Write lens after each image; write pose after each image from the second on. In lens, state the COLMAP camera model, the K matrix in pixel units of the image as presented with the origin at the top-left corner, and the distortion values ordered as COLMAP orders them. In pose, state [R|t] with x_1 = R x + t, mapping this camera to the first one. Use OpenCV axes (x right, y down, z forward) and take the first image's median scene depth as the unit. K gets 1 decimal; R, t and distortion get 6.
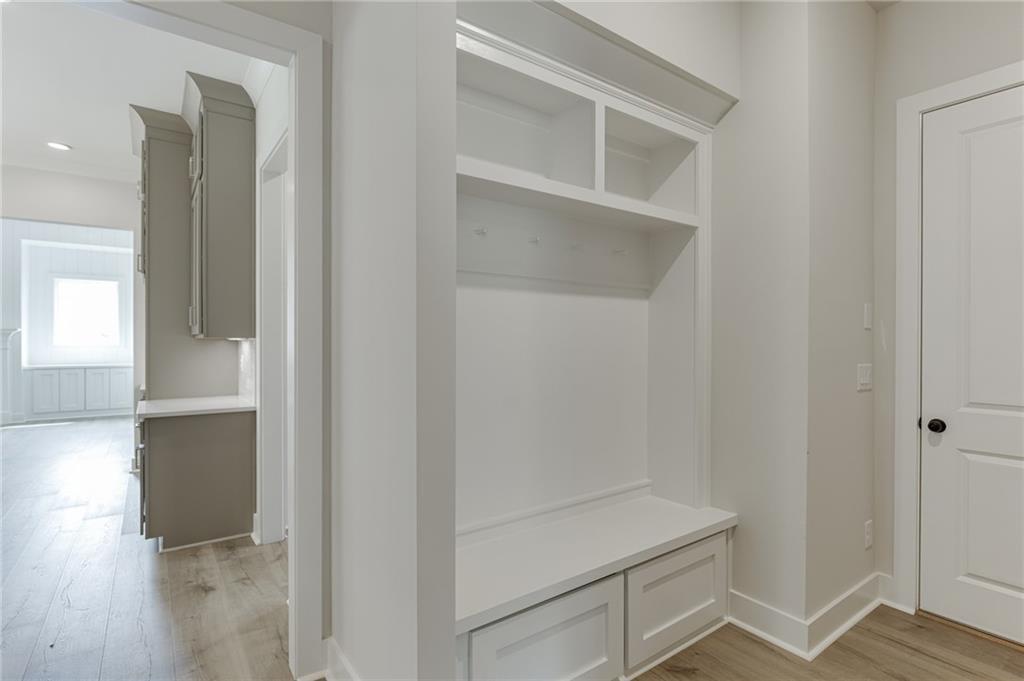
lens RADIAL K [[490.0, 0, 519.6], [0, 490.0, 340.0], [0, 0, 1]] dist [-0.005268, 0.000627]
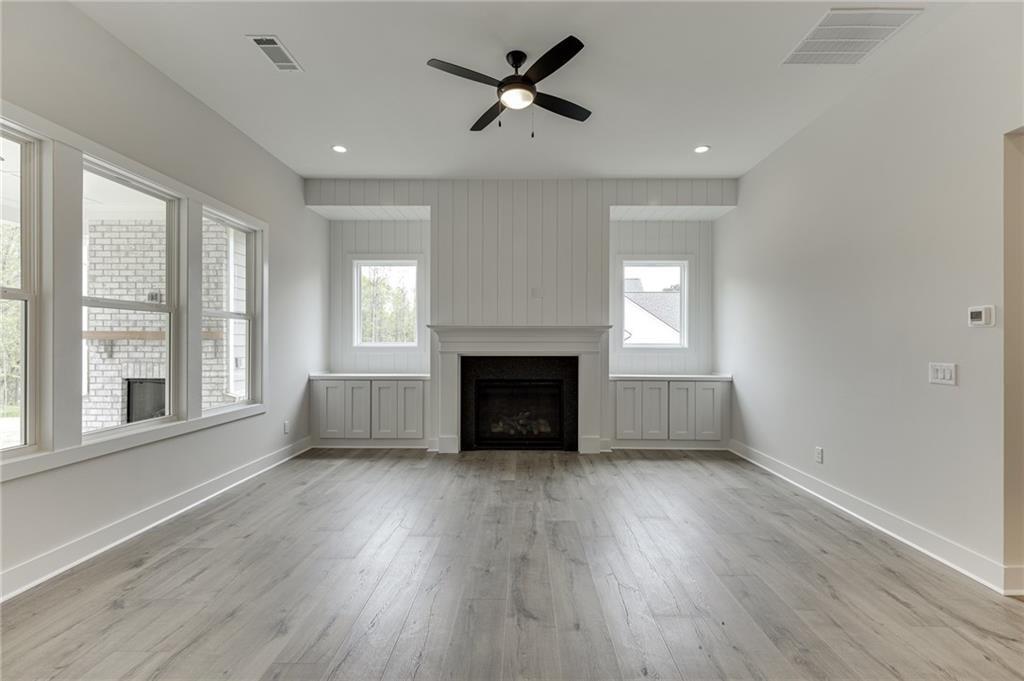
lens RADIAL K [[459.3, 0, 515.4], [0, 459.3, 344.1], [0, 0, 1]] dist [0.008448, 0.000557]
pose [[0.788579, 0.006074, -0.614903, -0.680761], [-0.007822, 0.999969, -0.000154, 0.005844], [0.614884, 0.004931, 0.788602, 0.348819]]
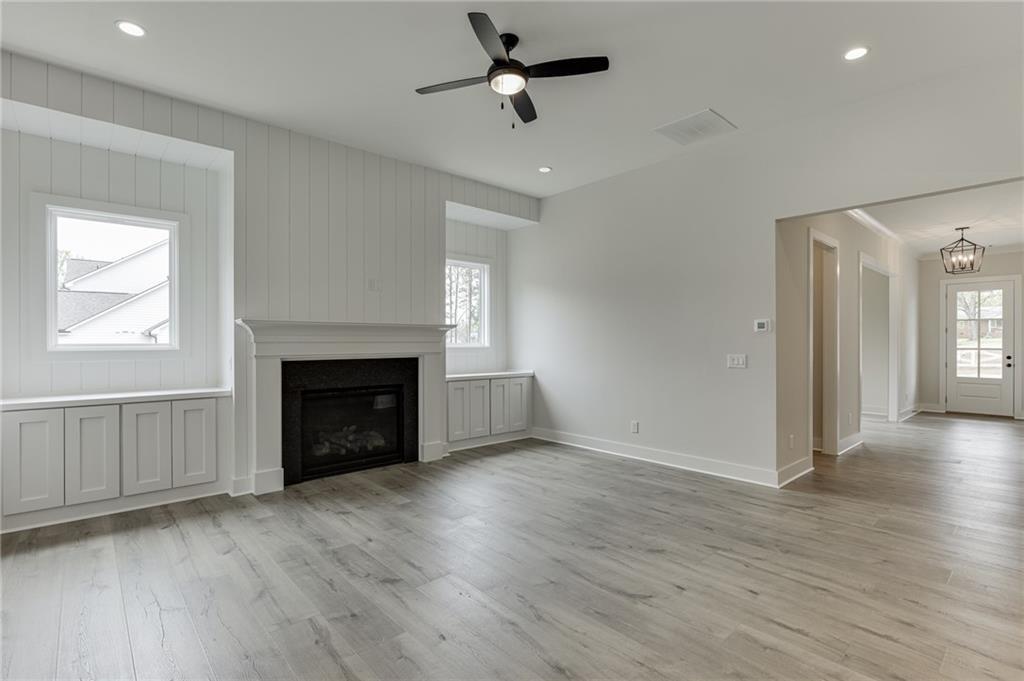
lens RADIAL K [[490.0, 0, 519.2], [0, 490.0, 343.5], [0, 0, 1]] dist [-0.005268, 0.000627]
pose [[0.995651, 0.000193, 0.093163, -0.950788], [0.000136, 0.999994, -0.003529, 0.006247], [-0.093163, 0.003526, 0.995645, 0.265897]]
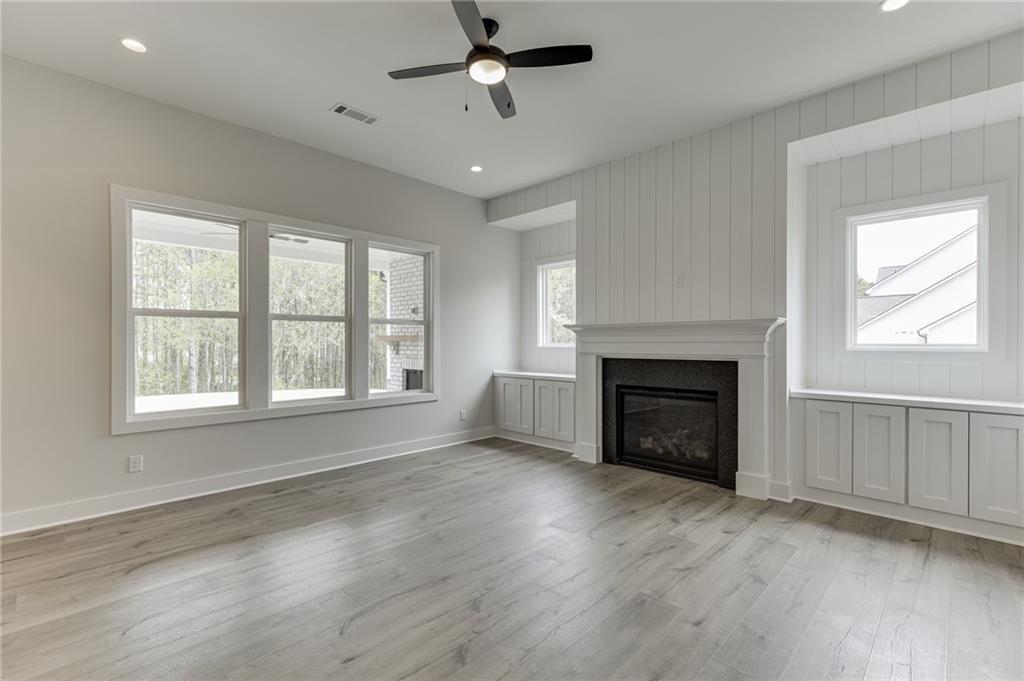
lens RADIAL K [[459.3, 0, 516.4], [0, 459.3, 342.8], [0, 0, 1]] dist [0.008448, 0.000557]
pose [[0.155052, 0.001774, -0.987905, -0.568909], [-0.007050, 0.999975, 0.000689, 0.004269], [0.987881, 0.006858, 0.155060, 0.626710]]
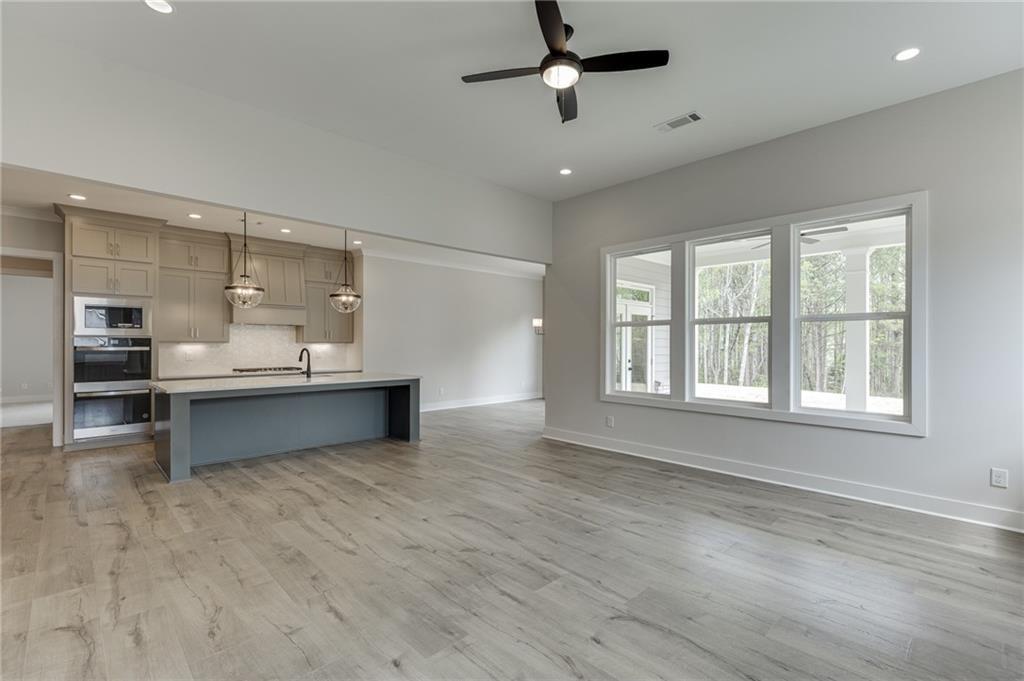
lens RADIAL K [[459.3, 0, 523.7], [0, 459.3, 344.4], [0, 0, 1]] dist [0.008448, 0.000557]
pose [[-0.990482, -0.000158, -0.137641, -0.845561], [-0.001216, 0.999970, 0.007599, 0.001703], [0.137635, 0.007694, -0.990453, 1.010317]]
